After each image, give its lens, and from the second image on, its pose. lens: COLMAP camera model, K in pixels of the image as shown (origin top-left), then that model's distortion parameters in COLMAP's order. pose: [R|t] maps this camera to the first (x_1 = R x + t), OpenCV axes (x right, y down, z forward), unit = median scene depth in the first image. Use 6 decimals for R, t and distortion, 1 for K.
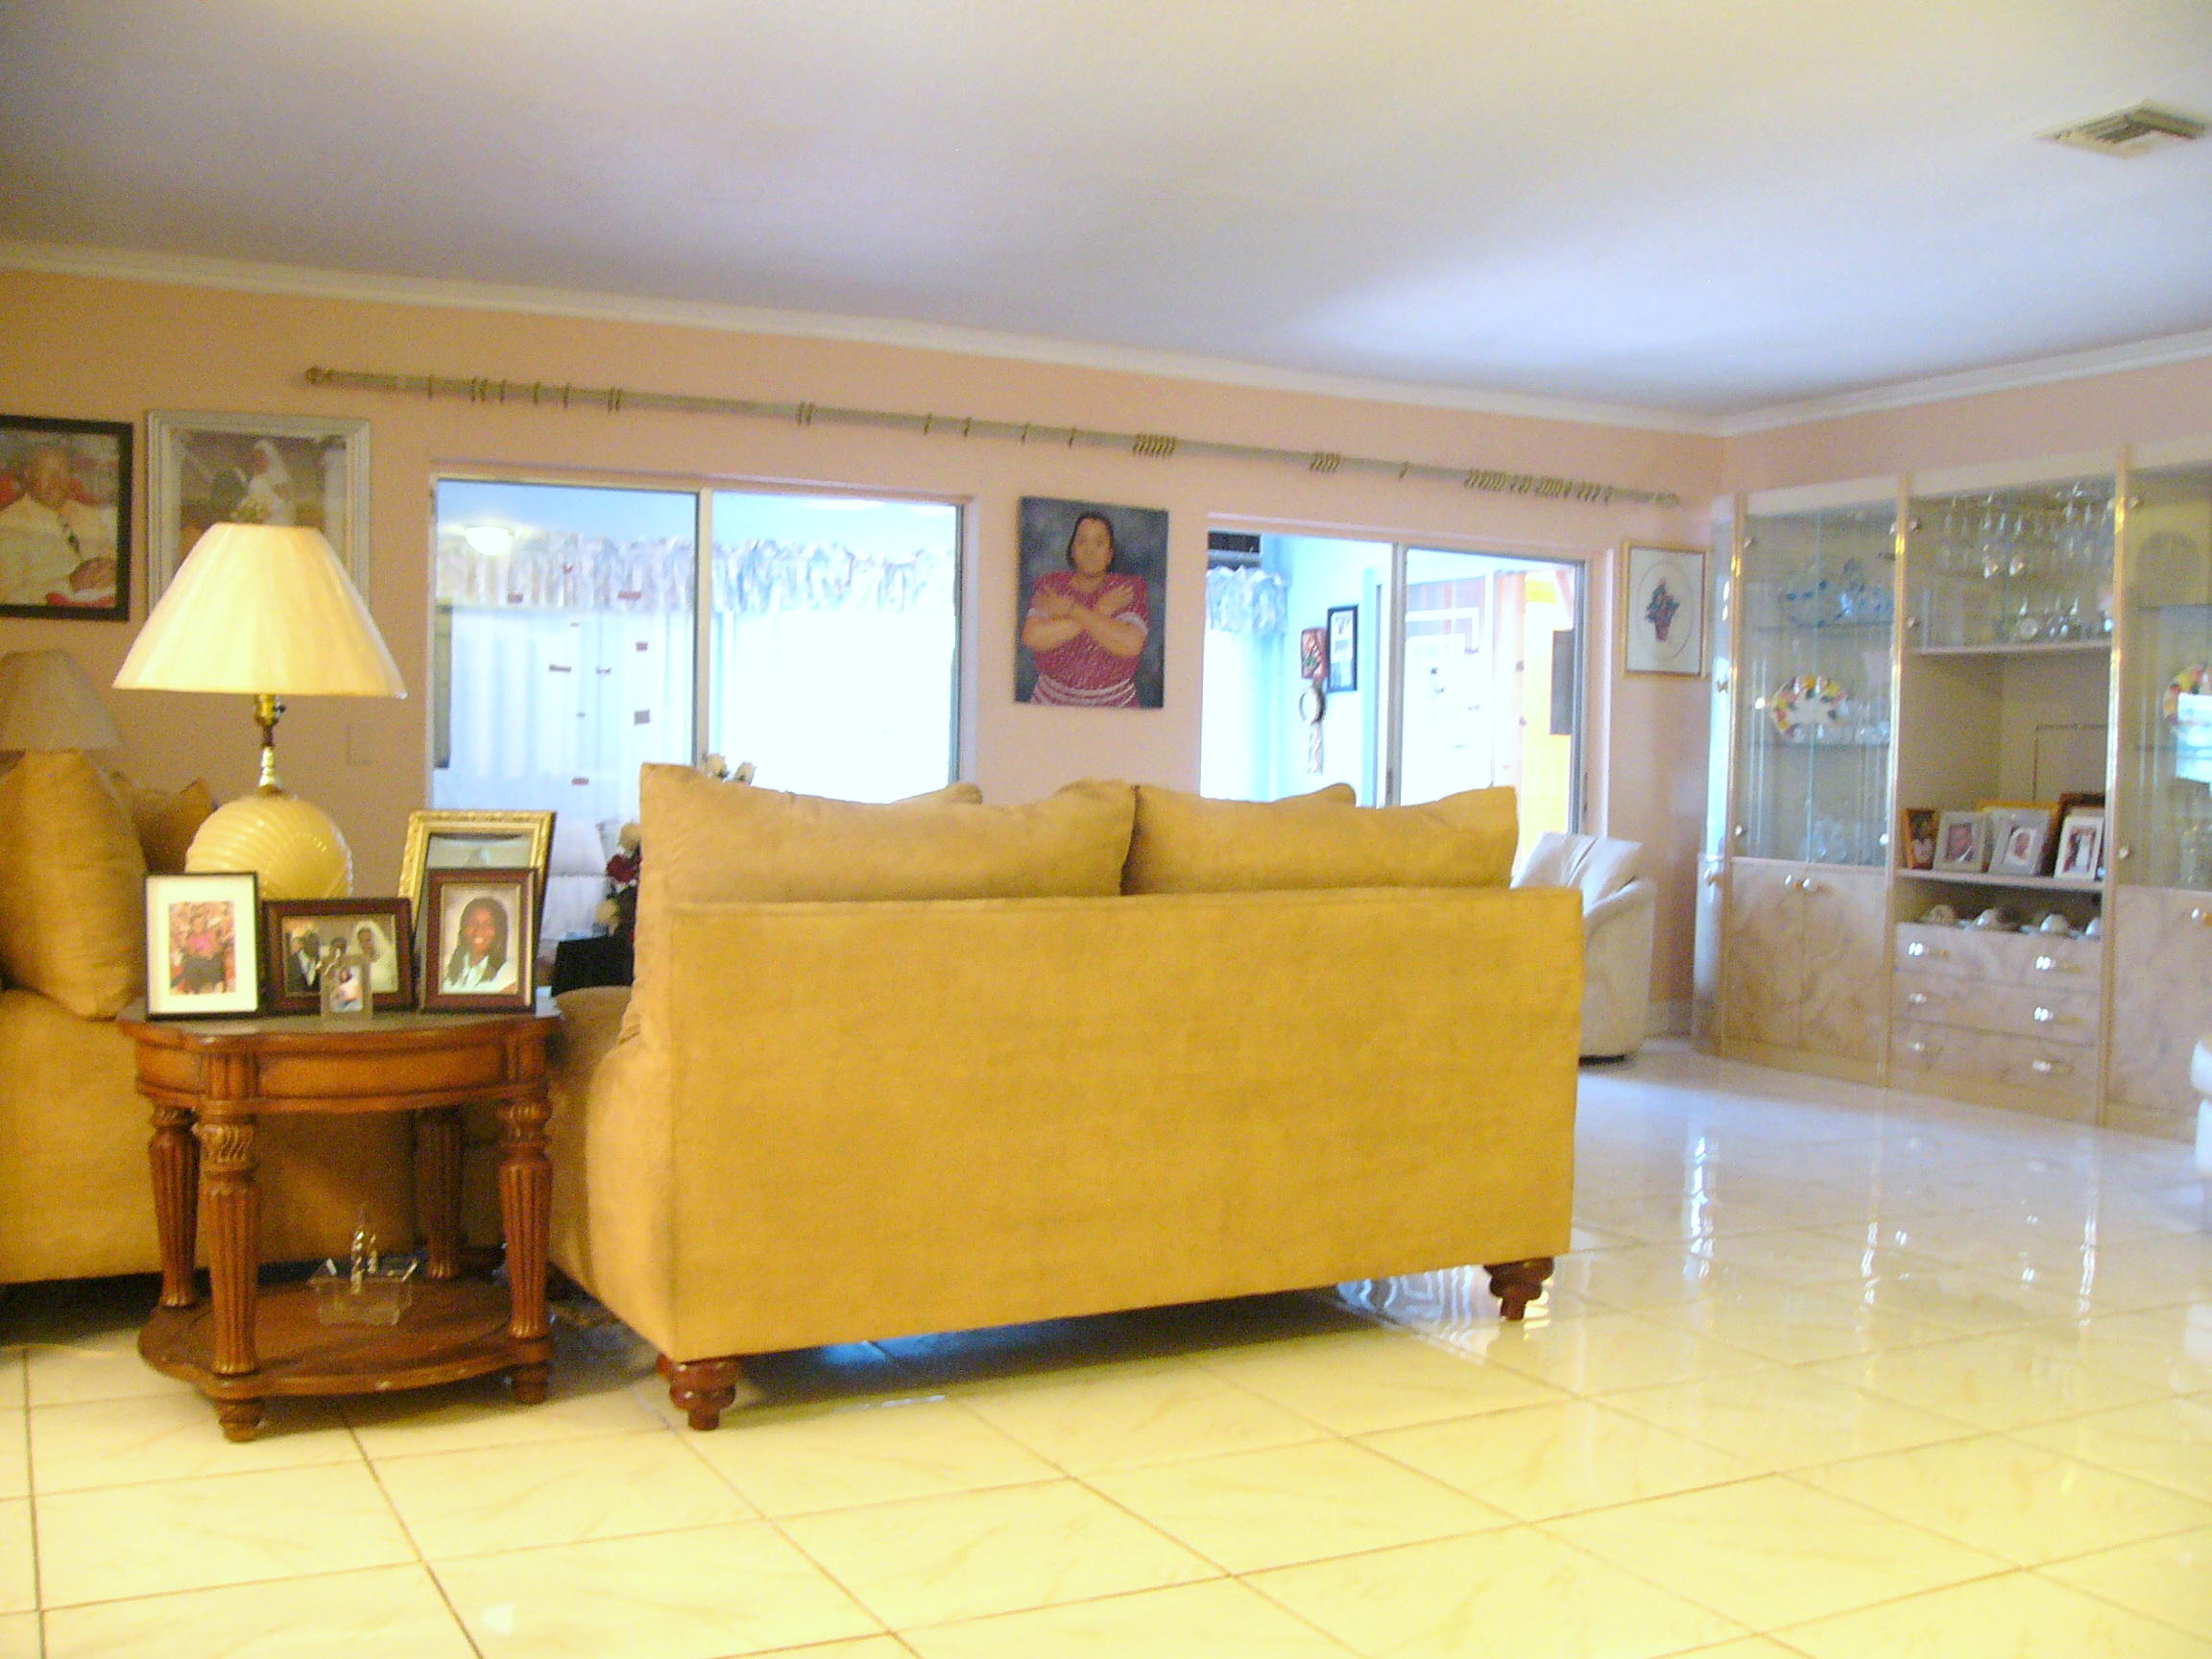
lens RADIAL K [[2281.1, 0, 1106.0], [0, 2281.1, 829.5], [0, 0, 1]] dist [-0.005963, -0.001526]
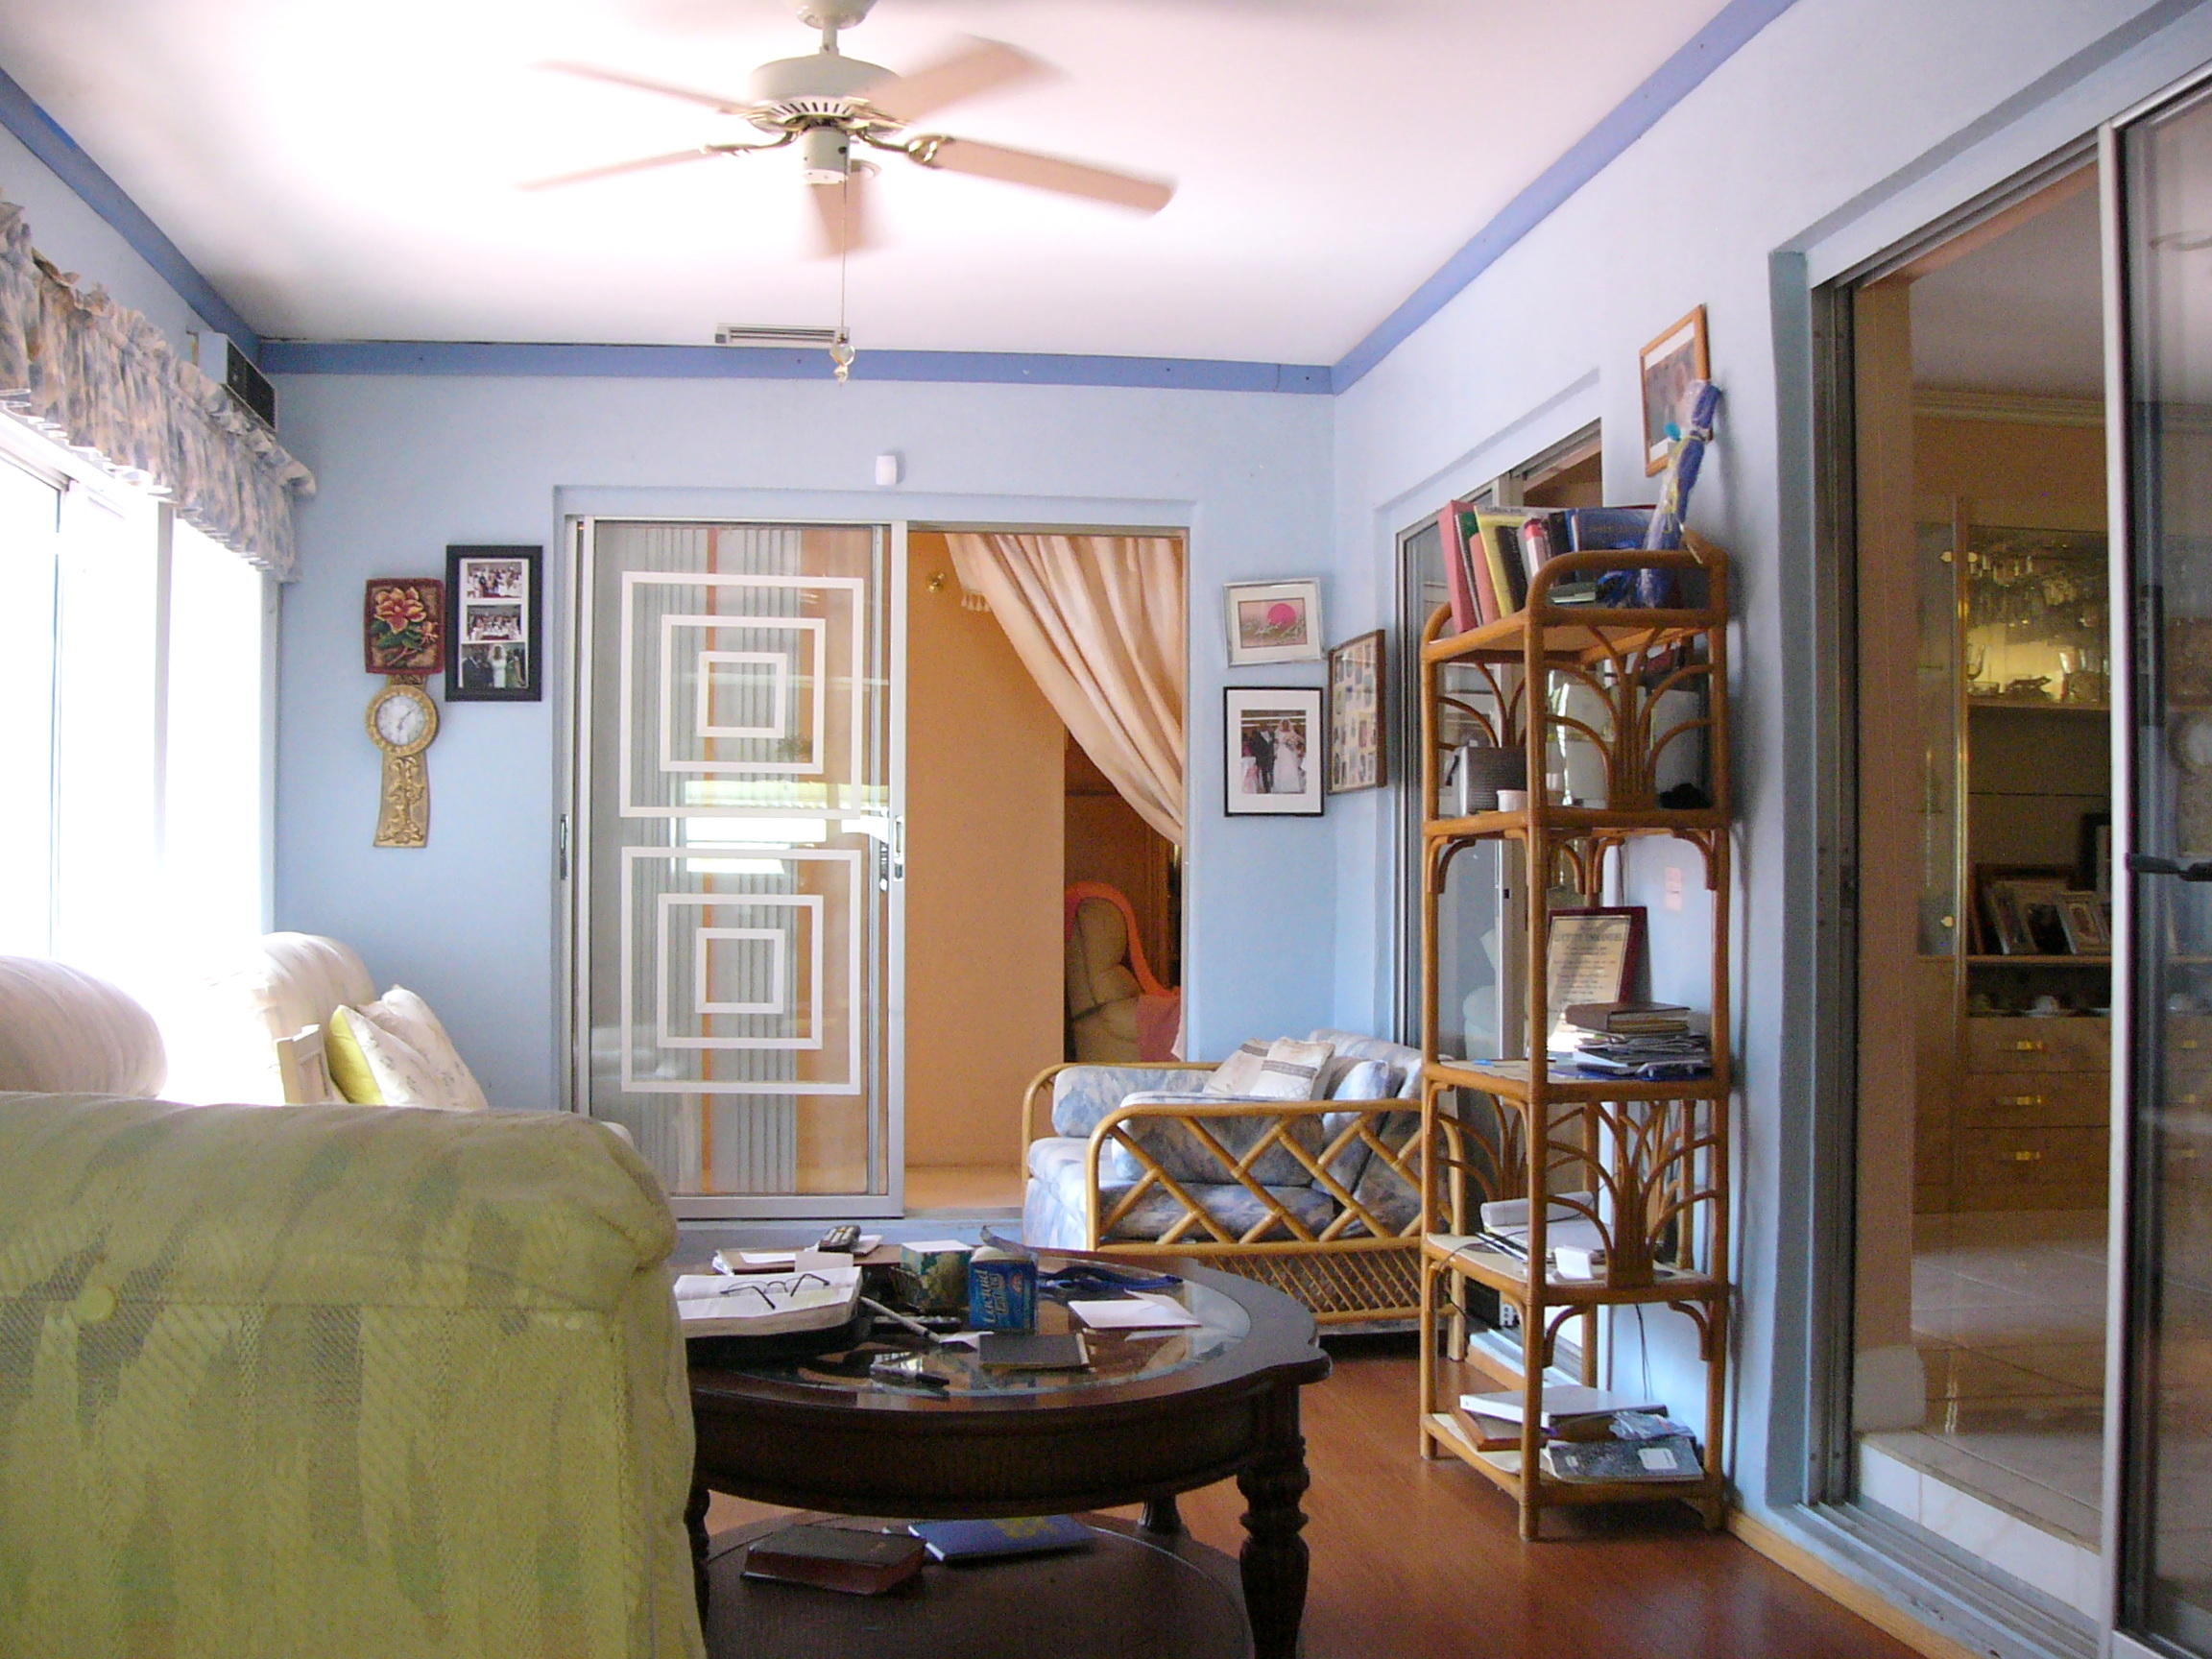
lens RADIAL K [[2281.1, 0, 1106.0], [0, 2281.1, 829.5], [0, 0, 1]] dist [-0.005963, -0.001526]
pose [[0.326073, -0.003127, 0.945339, -0.354222], [0.024954, 0.999675, -0.005301, -0.021011], [-0.945015, 0.025318, 0.326045, 0.644120]]
